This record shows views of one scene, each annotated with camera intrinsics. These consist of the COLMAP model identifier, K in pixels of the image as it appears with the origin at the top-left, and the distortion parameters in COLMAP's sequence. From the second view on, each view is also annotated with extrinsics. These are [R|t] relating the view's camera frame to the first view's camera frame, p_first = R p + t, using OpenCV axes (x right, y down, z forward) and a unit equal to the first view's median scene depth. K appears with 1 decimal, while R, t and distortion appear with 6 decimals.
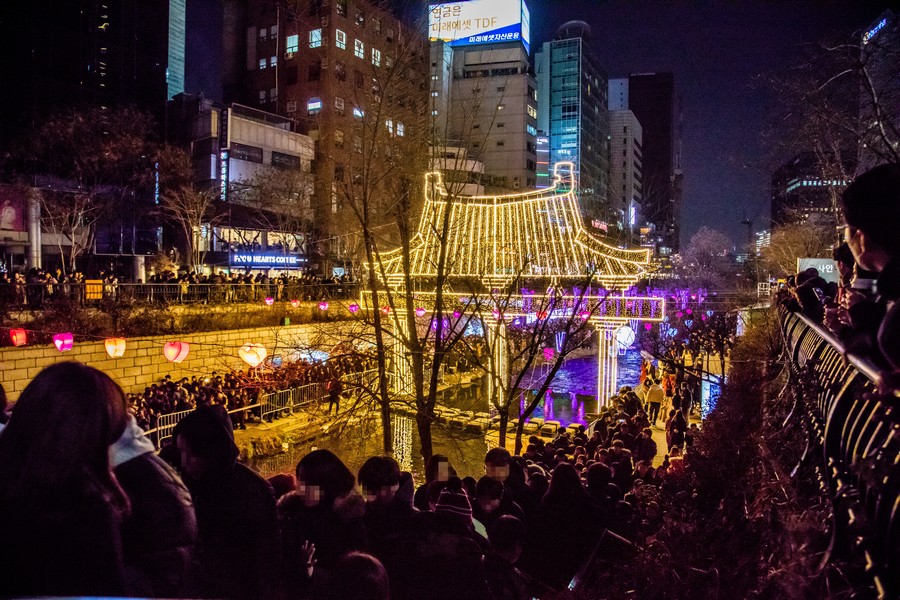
lens RADIAL K [[636.2, 0, 450.2], [0, 636.2, 298.9], [0, 0, 1]] dist [-0.070626, -0.001579]
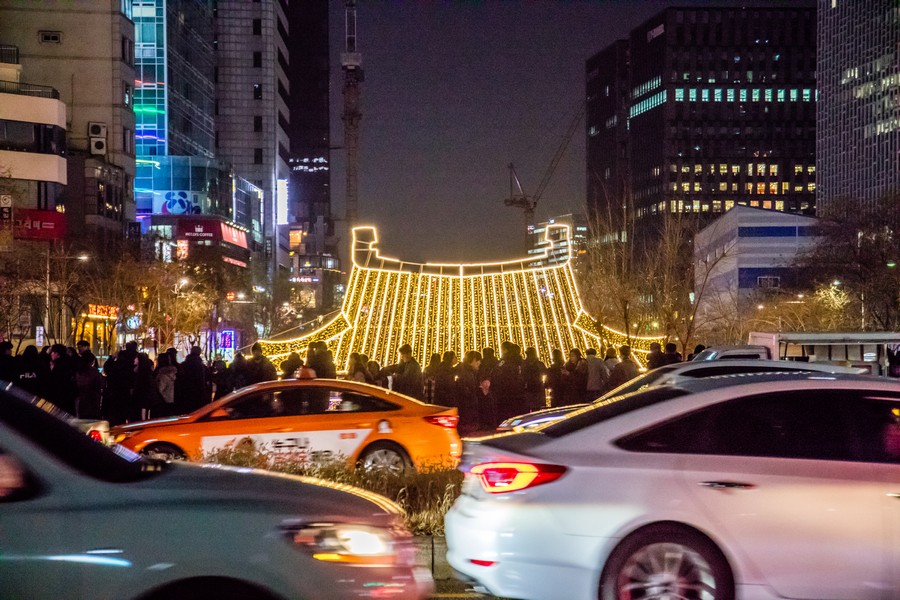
lens RADIAL K [[2206.7, 0, 449.9], [0, 2206.7, 300.8], [0, 0, 1]] dist [-0.018818, 0.000000]
pose [[0.913006, -0.001586, 0.407943, -0.938739], [0.029242, 0.997675, -0.061566, 0.037088], [-0.406897, 0.068139, 0.910929, -1.265487]]
